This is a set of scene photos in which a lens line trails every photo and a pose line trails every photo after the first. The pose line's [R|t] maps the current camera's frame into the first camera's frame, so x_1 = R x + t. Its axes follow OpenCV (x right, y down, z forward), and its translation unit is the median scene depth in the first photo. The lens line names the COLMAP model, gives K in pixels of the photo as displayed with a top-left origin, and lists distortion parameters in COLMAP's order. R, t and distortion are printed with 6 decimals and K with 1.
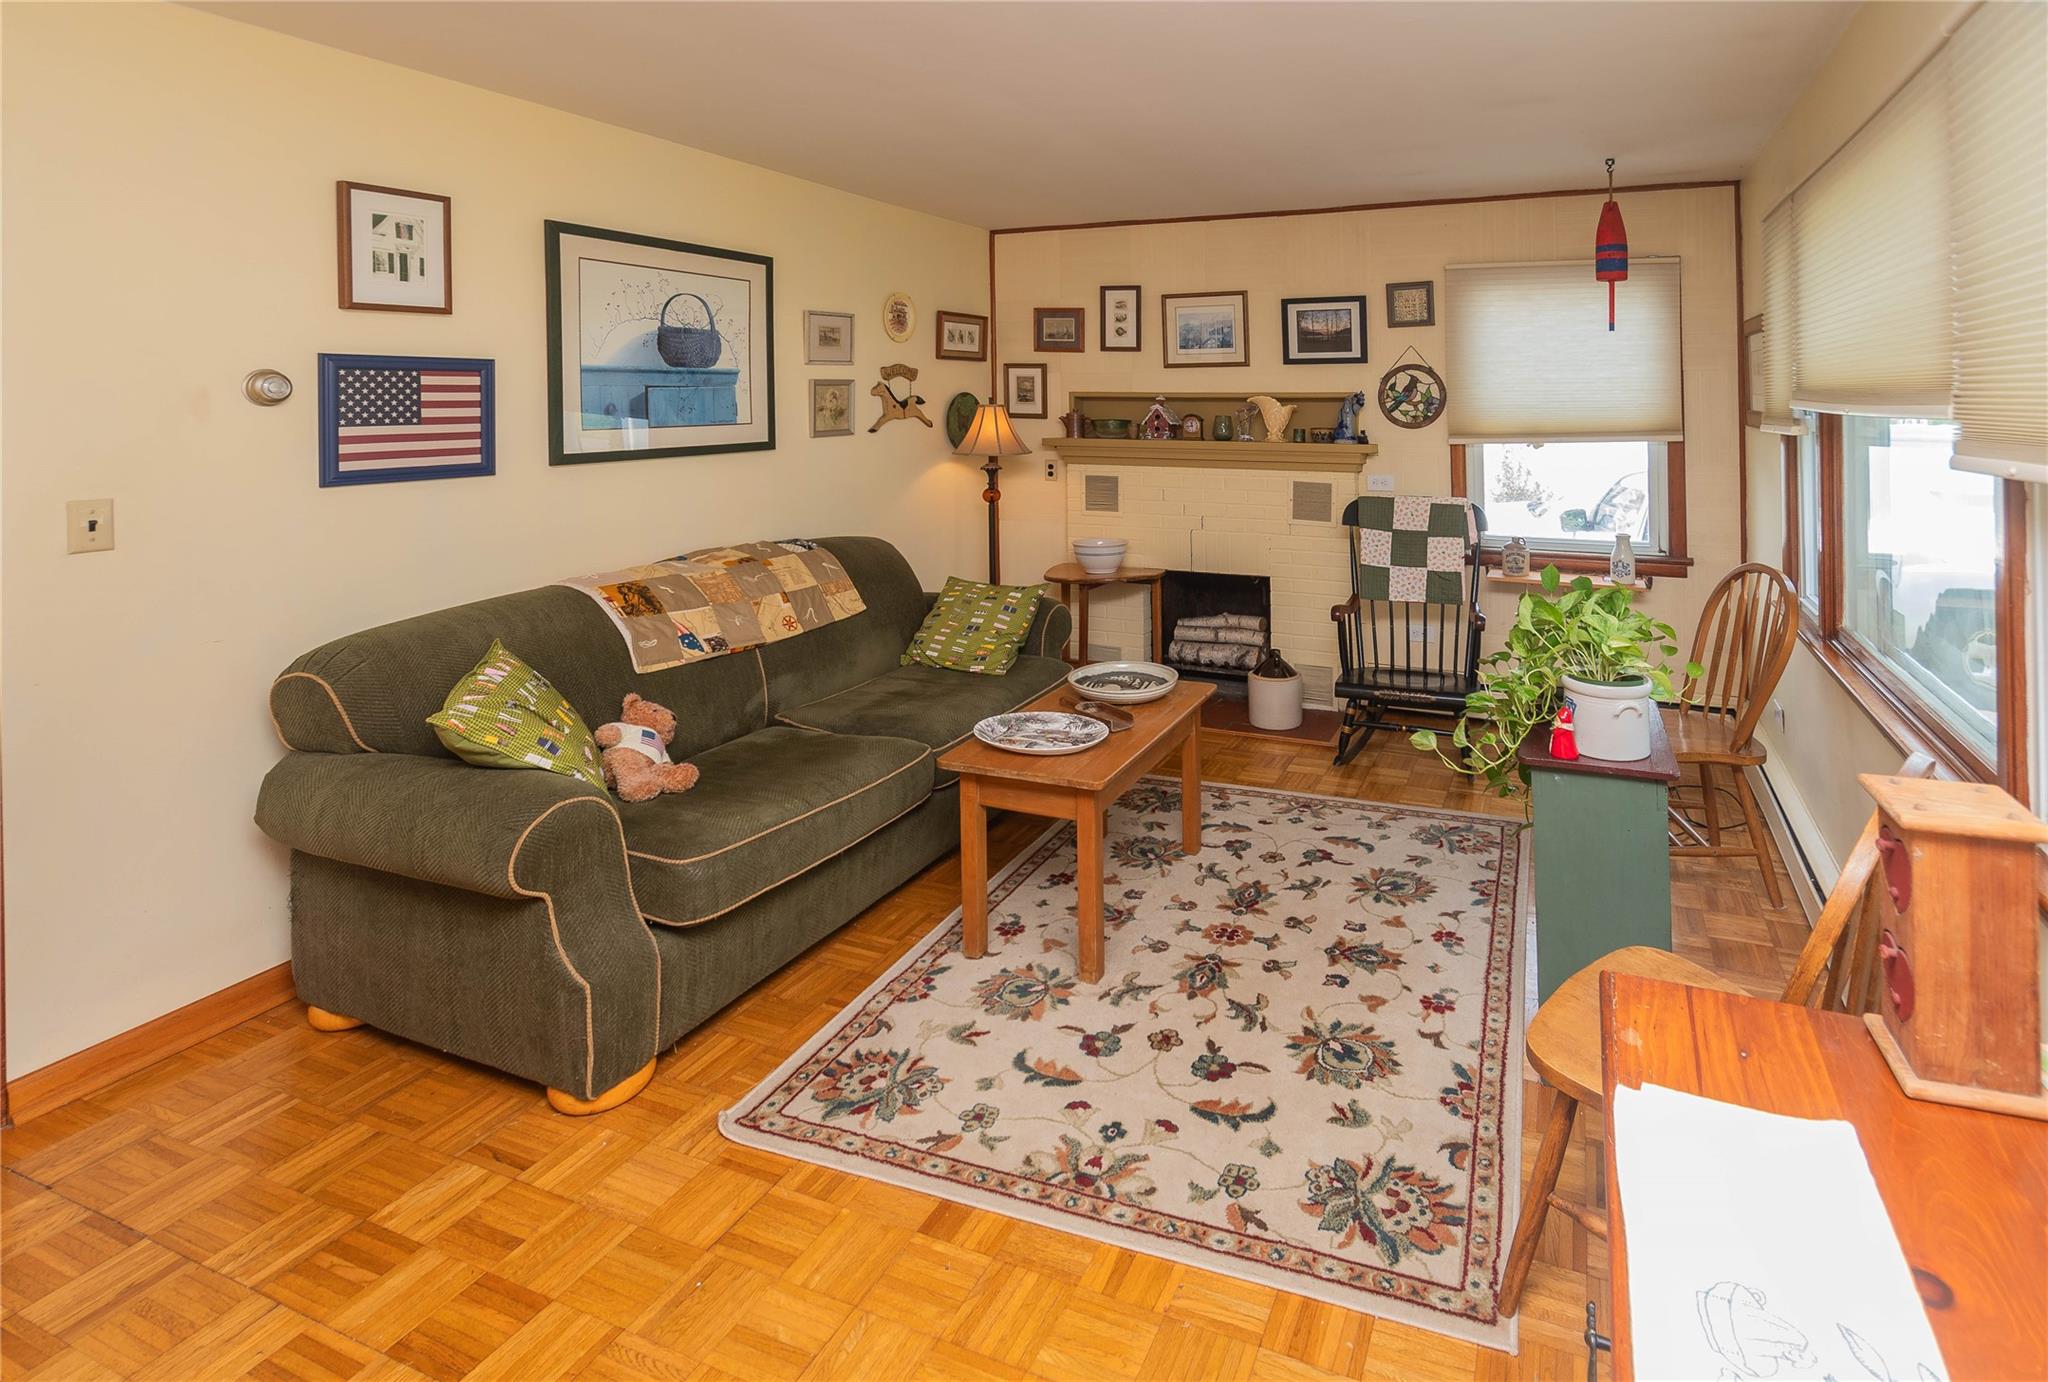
lens RADIAL K [[1087.2, 0, 1019.5], [0, 1087.2, 683.8], [0, 0, 1]] dist [-0.002035, -0.000391]
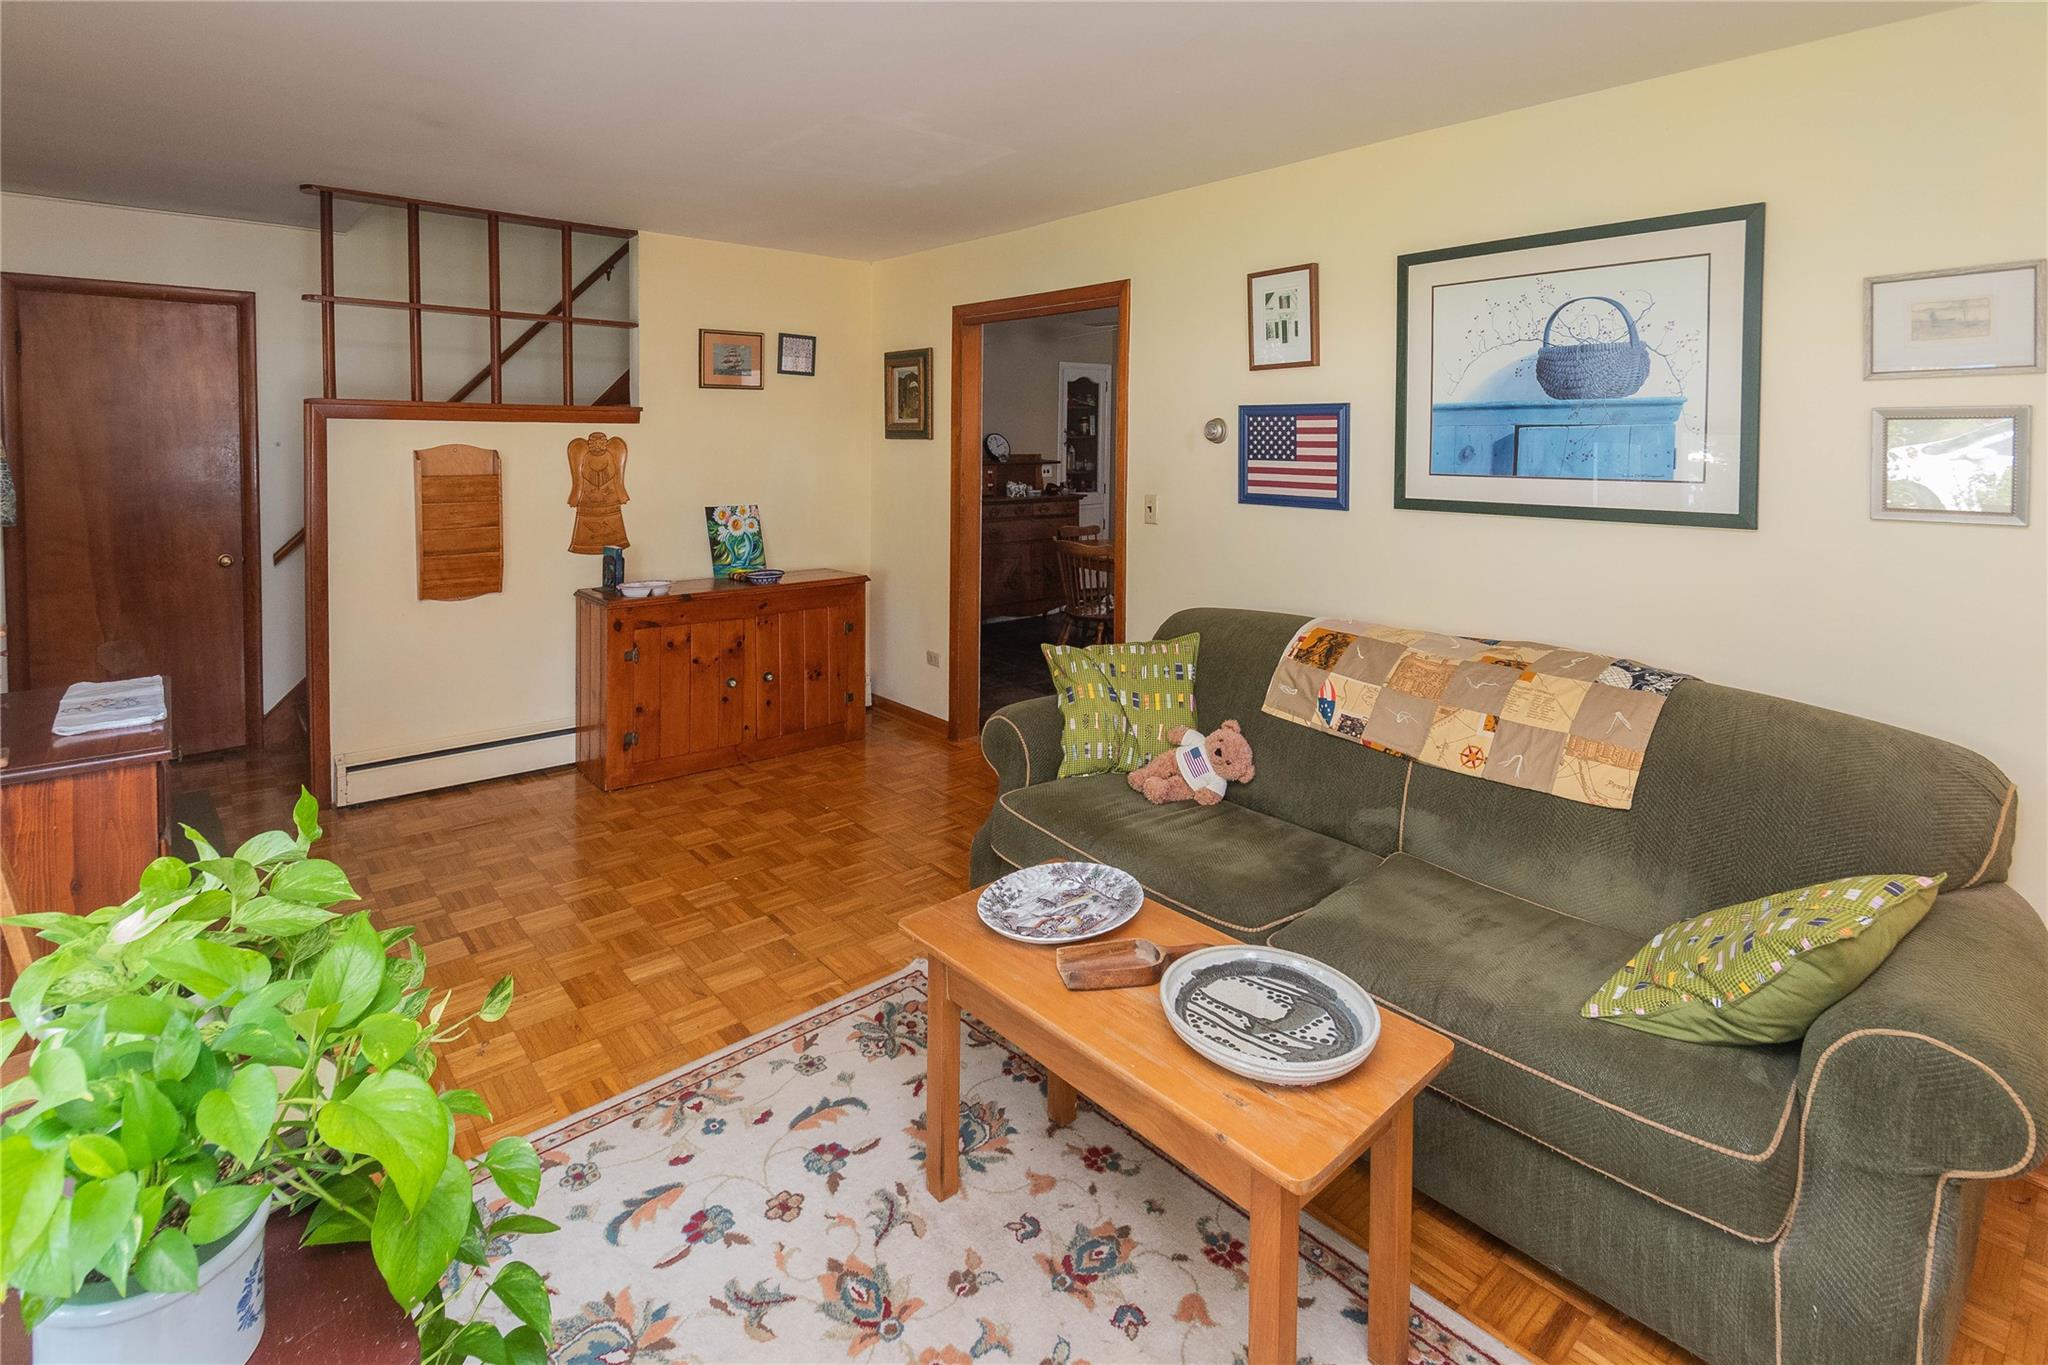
lens RADIAL K [[1019.3, 0, 1024.0], [0, 1019.3, 682.5], [0, 0, 1]] dist [0.016589, 0.000239]
pose [[-0.412961, 0.216804, -0.884567, 0.570739], [-0.233612, 0.913542, 0.332967, -0.295393], [0.880277, 0.344148, -0.326610, 1.095708]]
